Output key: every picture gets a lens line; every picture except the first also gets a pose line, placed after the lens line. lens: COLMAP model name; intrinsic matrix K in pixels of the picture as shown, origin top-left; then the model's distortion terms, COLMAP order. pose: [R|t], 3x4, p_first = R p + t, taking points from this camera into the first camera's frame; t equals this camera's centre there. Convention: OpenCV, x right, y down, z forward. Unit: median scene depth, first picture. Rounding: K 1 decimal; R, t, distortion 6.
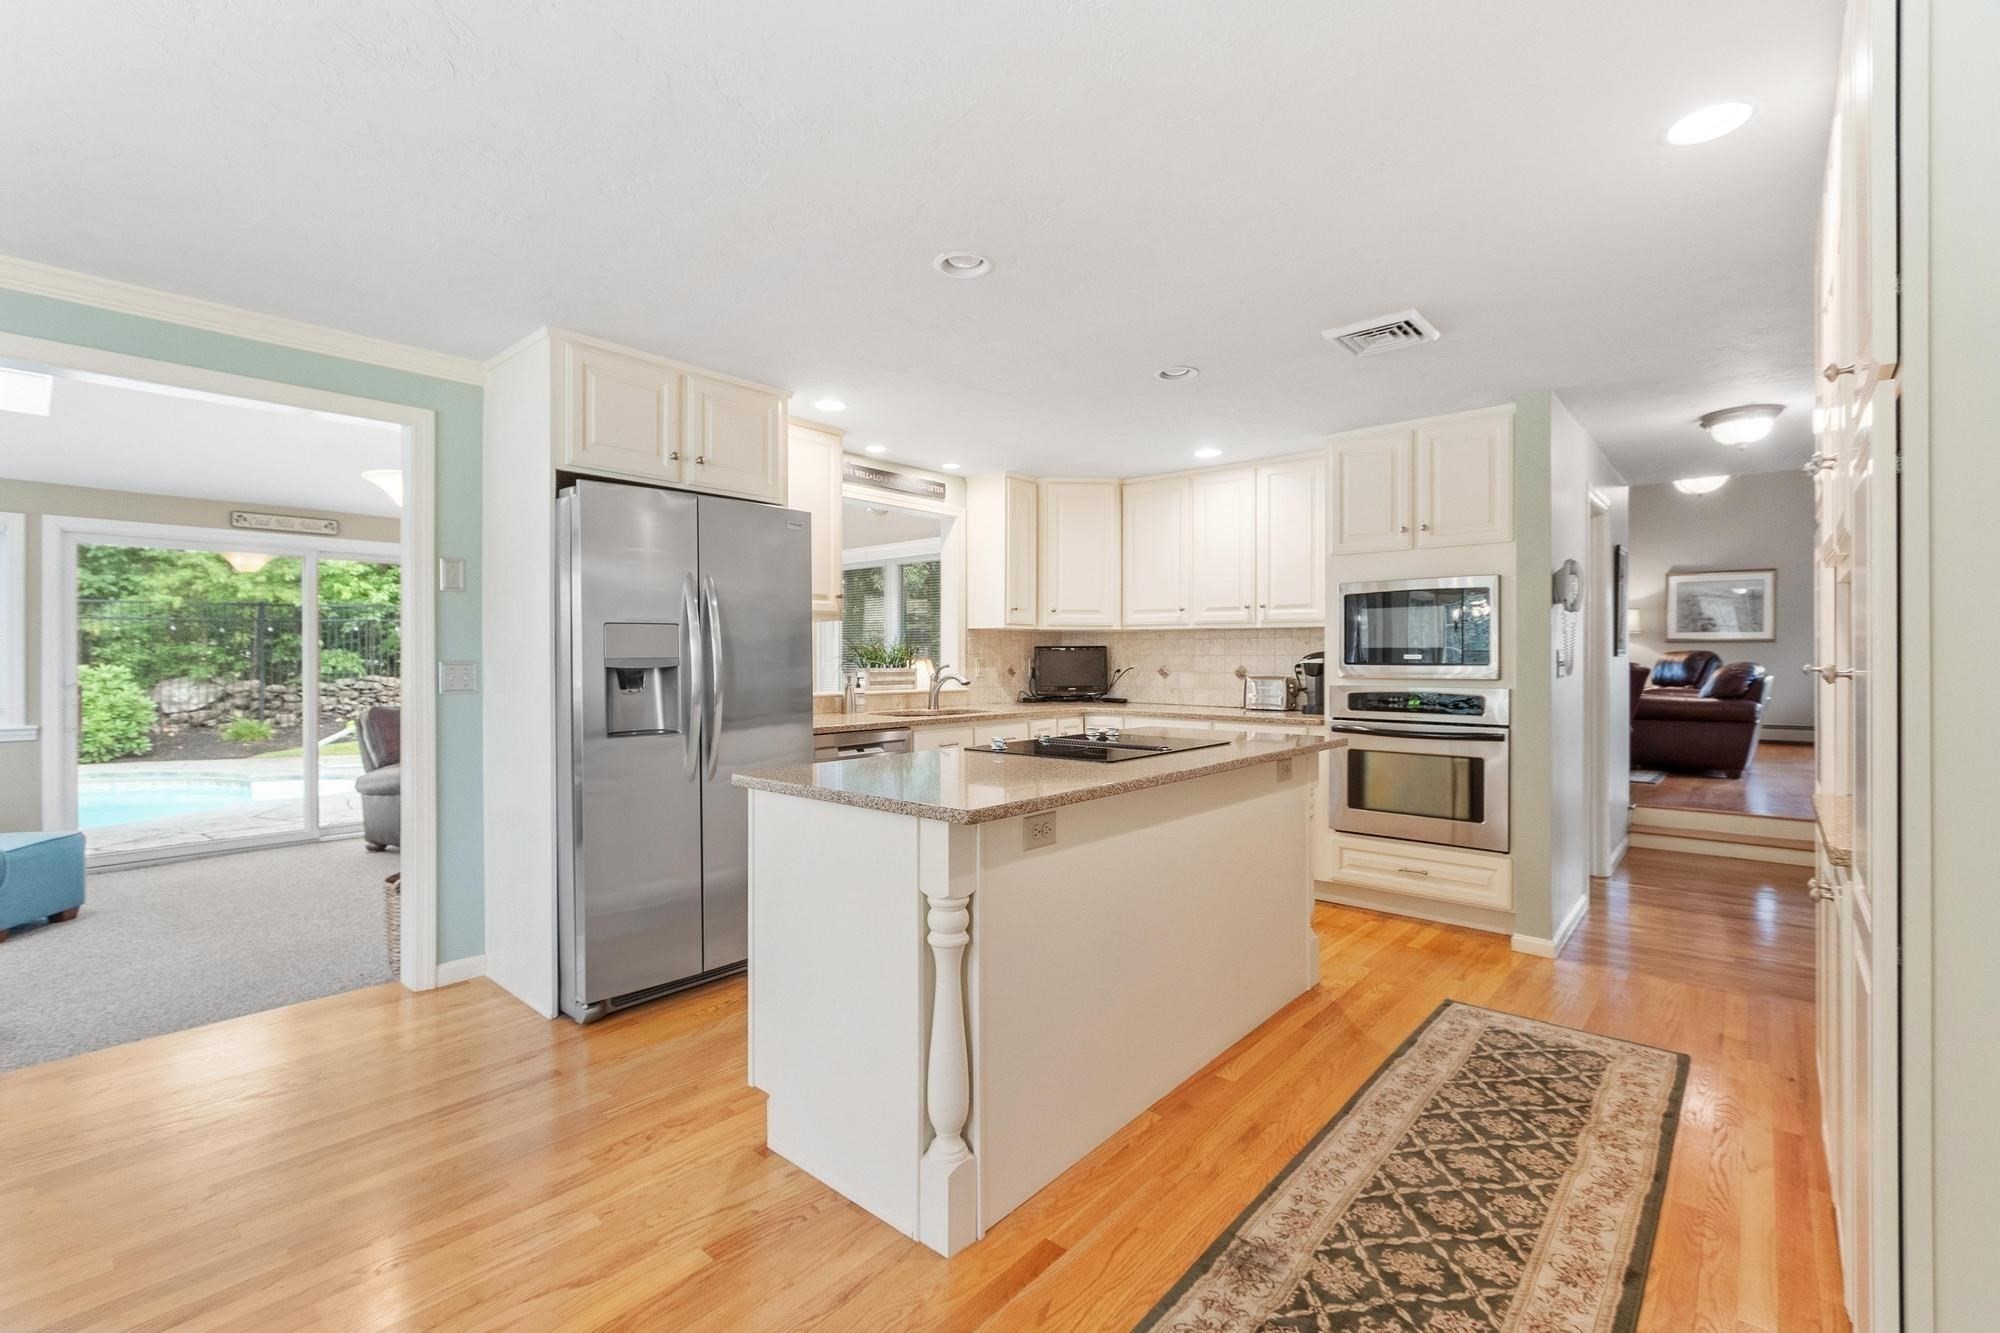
lens RADIAL K [[844.3, 0, 1000.0], [0, 844.3, 666.5], [0, 0, 1]] dist [-0.000963, -0.000092]
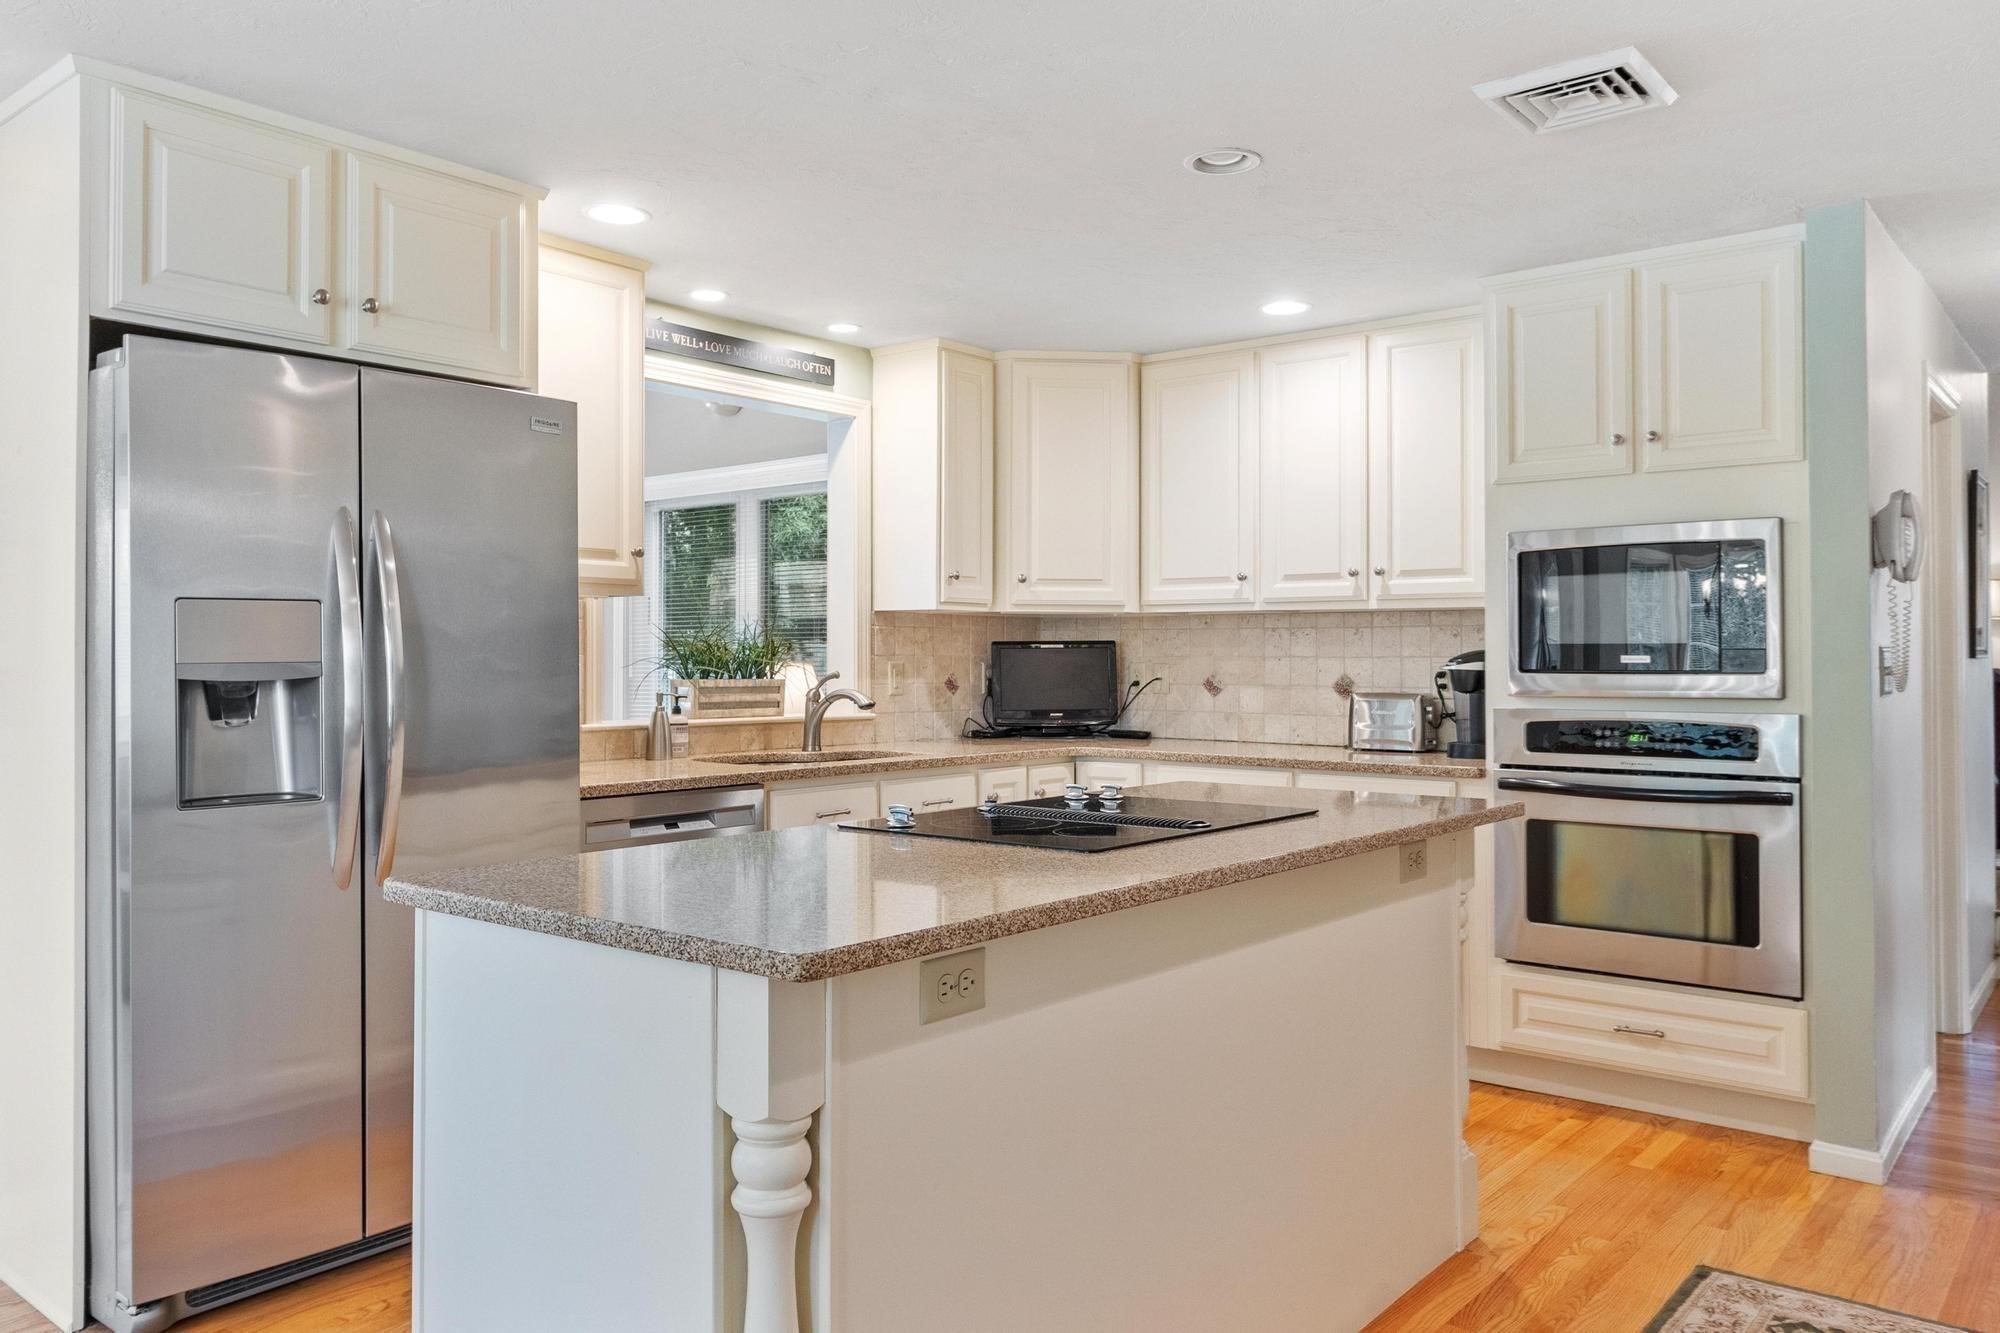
lens RADIAL K [[1404.5, 0, 1011.2], [0, 1404.5, 649.1], [0, 0, 1]] dist [0.008627, -0.007140]
pose [[0.999278, -0.000259, 0.037981, 0.023666], [0.000967, 0.999826, -0.018611, -0.000859], [-0.037969, 0.018634, 0.999105, 0.049857]]
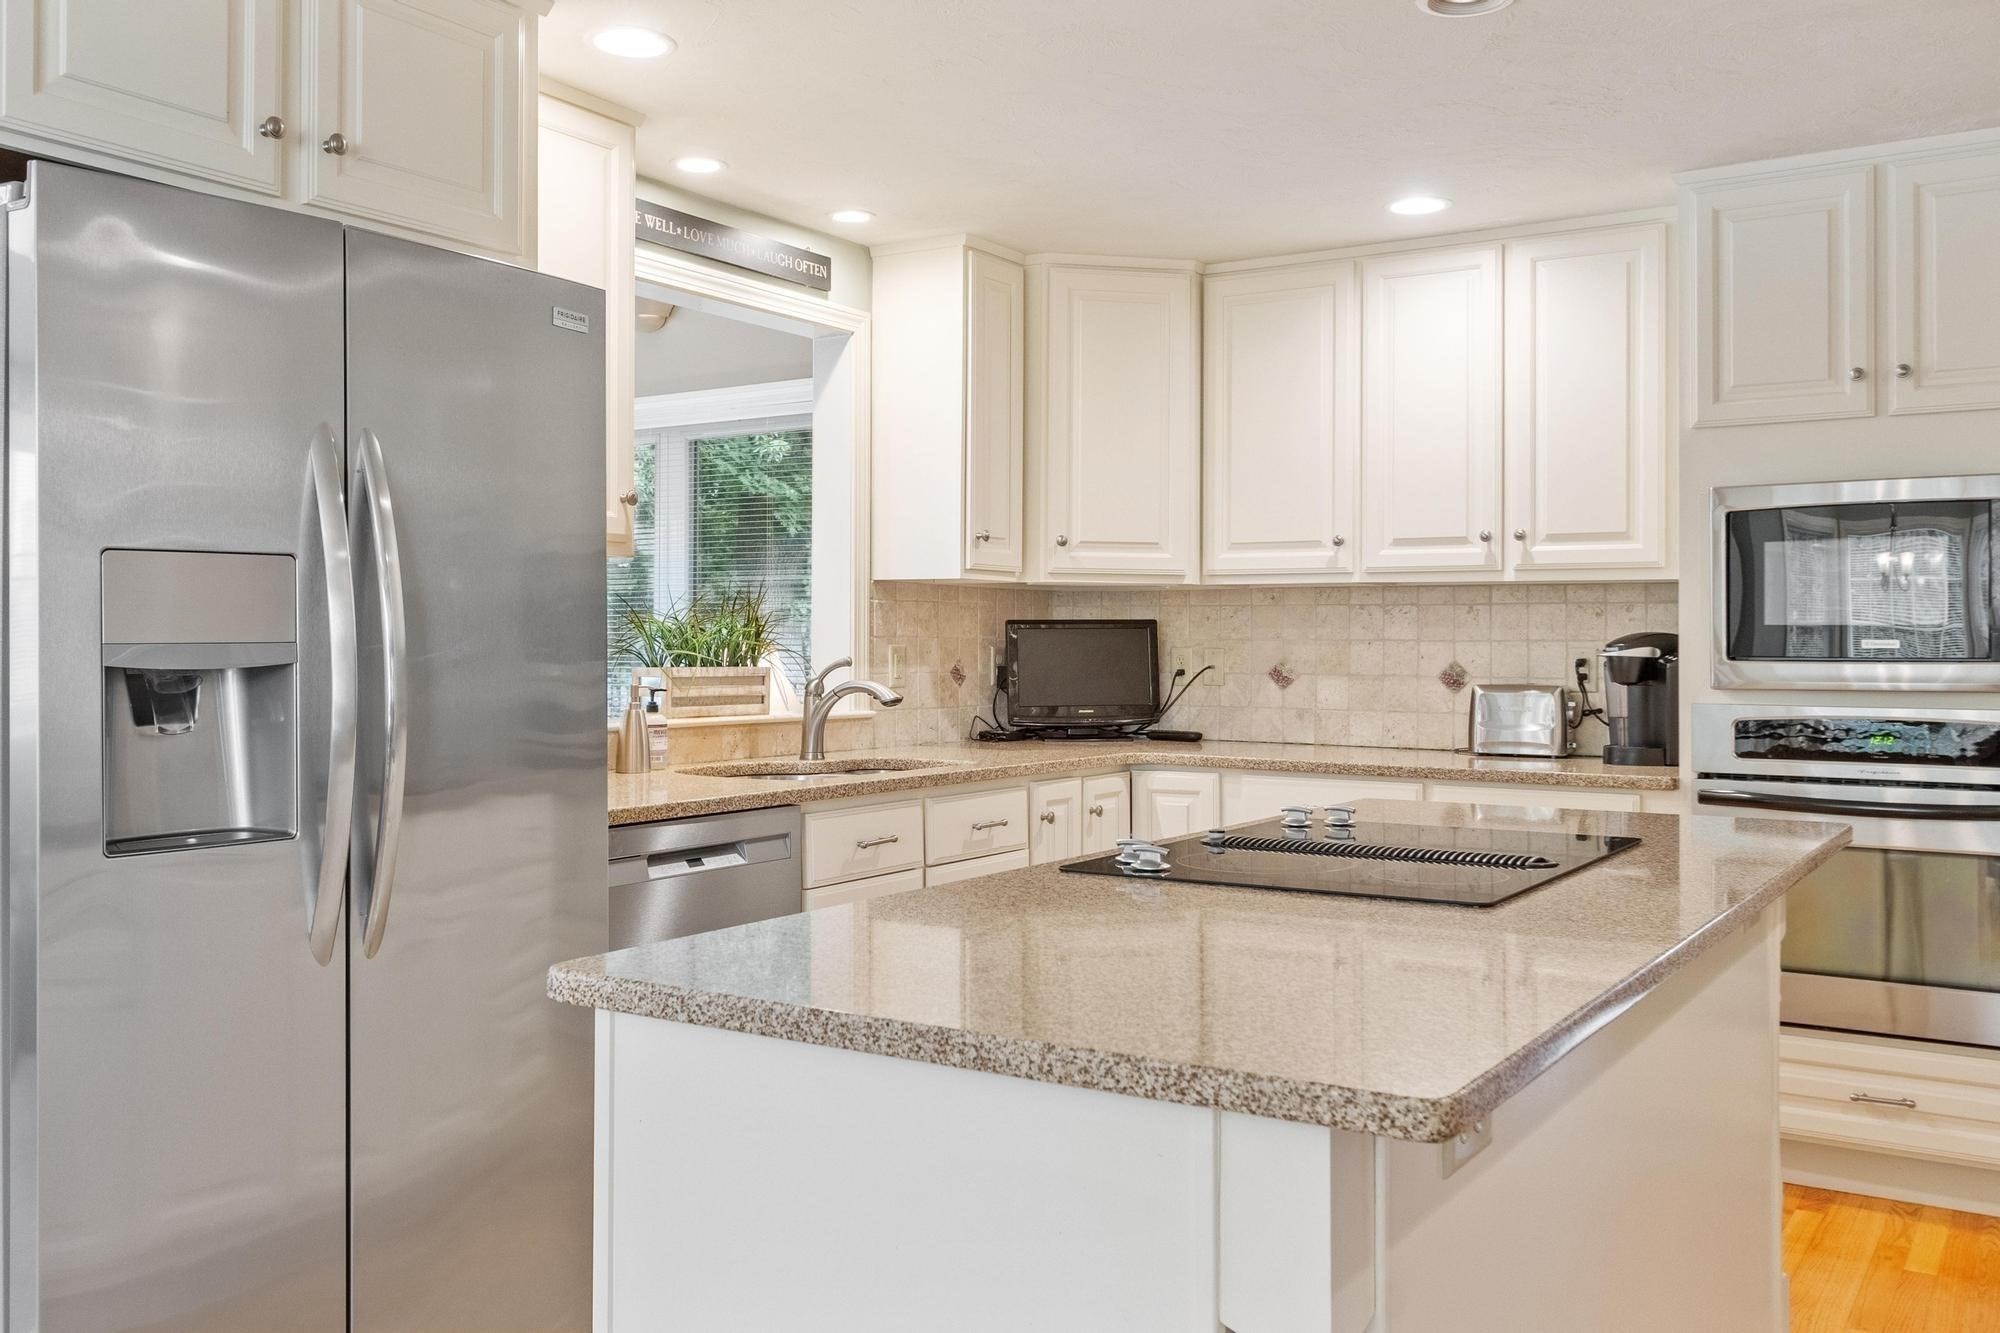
lens RADIAL K [[1640.5, 0, 999.4], [0, 1640.5, 635.7], [0, 0, 1]] dist [0.003038, 0.005579]
pose [[0.990016, 0.002948, 0.140928, -0.120503], [-0.000690, 0.999871, -0.016071, -0.000977], [-0.140957, 0.015814, 0.989889, 0.152157]]
